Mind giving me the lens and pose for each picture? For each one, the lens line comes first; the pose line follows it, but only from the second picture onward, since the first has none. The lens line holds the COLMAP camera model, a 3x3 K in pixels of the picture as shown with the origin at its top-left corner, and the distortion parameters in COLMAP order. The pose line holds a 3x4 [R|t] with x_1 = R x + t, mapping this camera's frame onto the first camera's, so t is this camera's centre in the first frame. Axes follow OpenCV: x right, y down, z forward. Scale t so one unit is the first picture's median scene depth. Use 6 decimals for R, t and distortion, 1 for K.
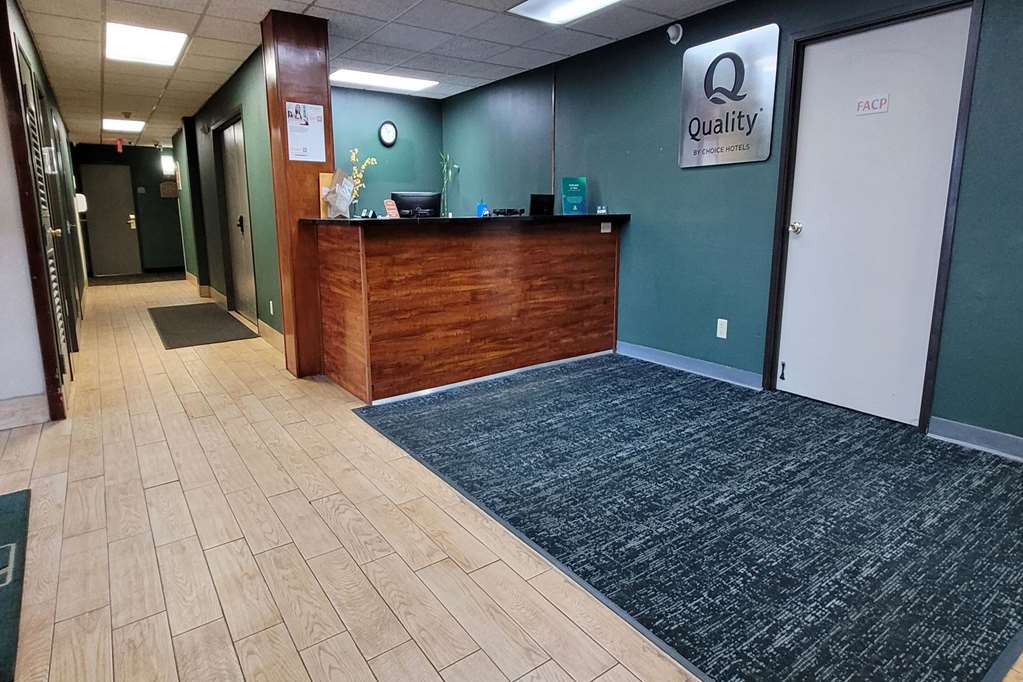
lens RADIAL K [[536.8, 0, 483.1], [0, 536.8, 314.1], [0, 0, 1]] dist [0.017032, 0.000212]
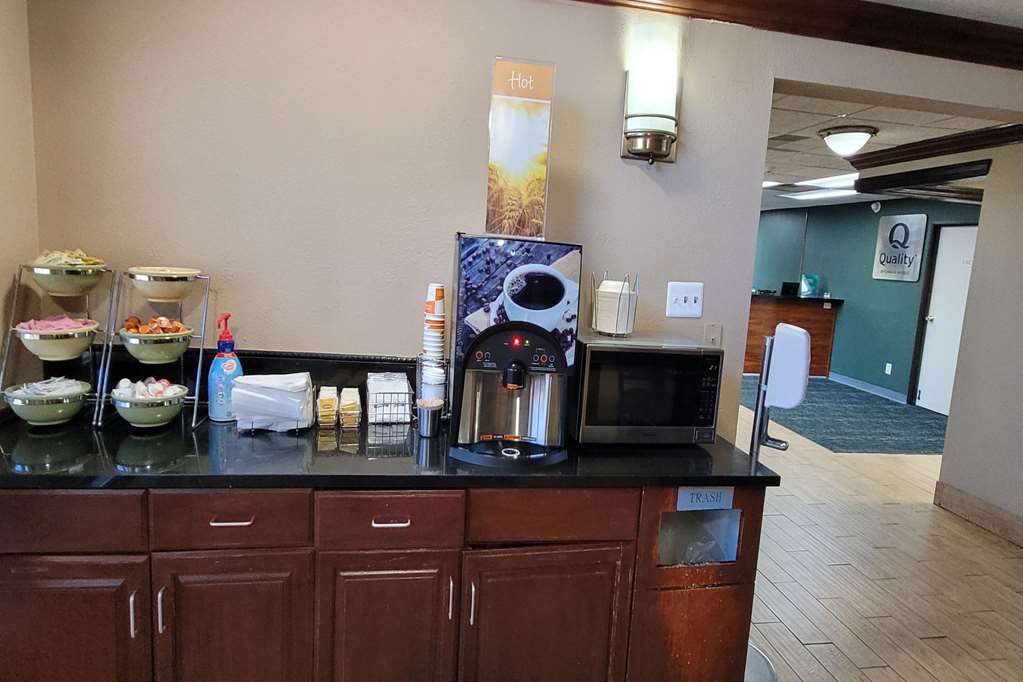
lens RADIAL K [[584.3, 0, 509.3], [0, 584.3, 295.5], [0, 0, 1]] dist [0.019958, 0.000379]
pose [[0.914931, 0.109028, -0.388606, 0.020938], [-0.153600, 0.984432, -0.085441, 0.139116], [0.373241, 0.137862, 0.917434, -1.236186]]
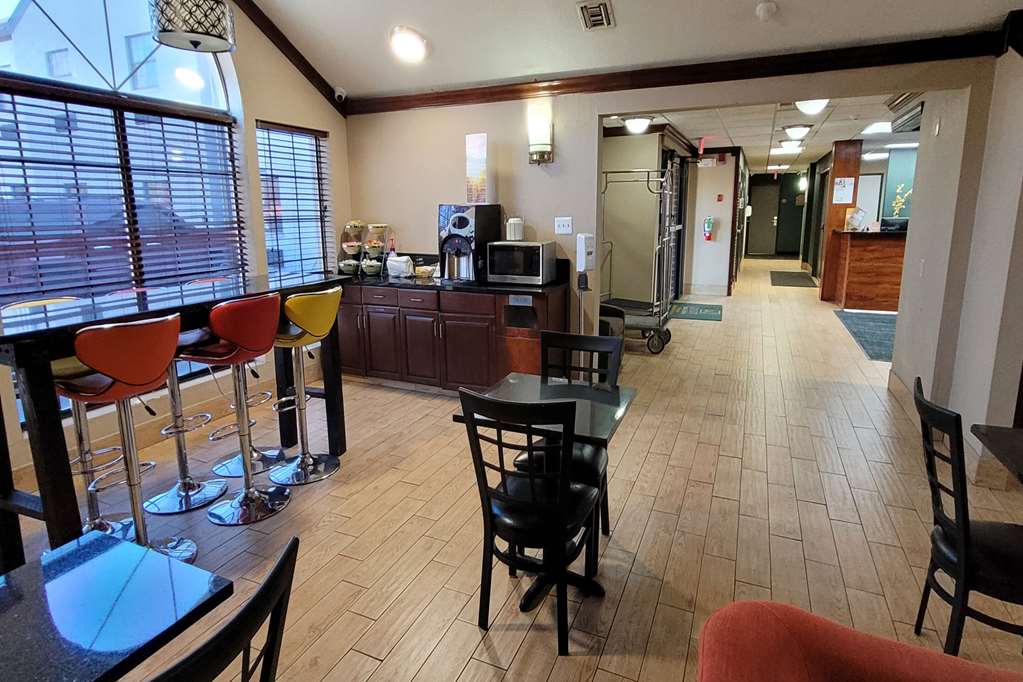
lens RADIAL K [[584.3, 0, 509.3], [0, 584.3, 295.5], [0, 0, 1]] dist [0.019958, 0.000379]
pose [[0.533164, 0.131160, -0.835783, 1.004894], [-0.154131, 0.986435, 0.056479, 0.161792], [0.831853, 0.098707, 0.546147, -1.406032]]
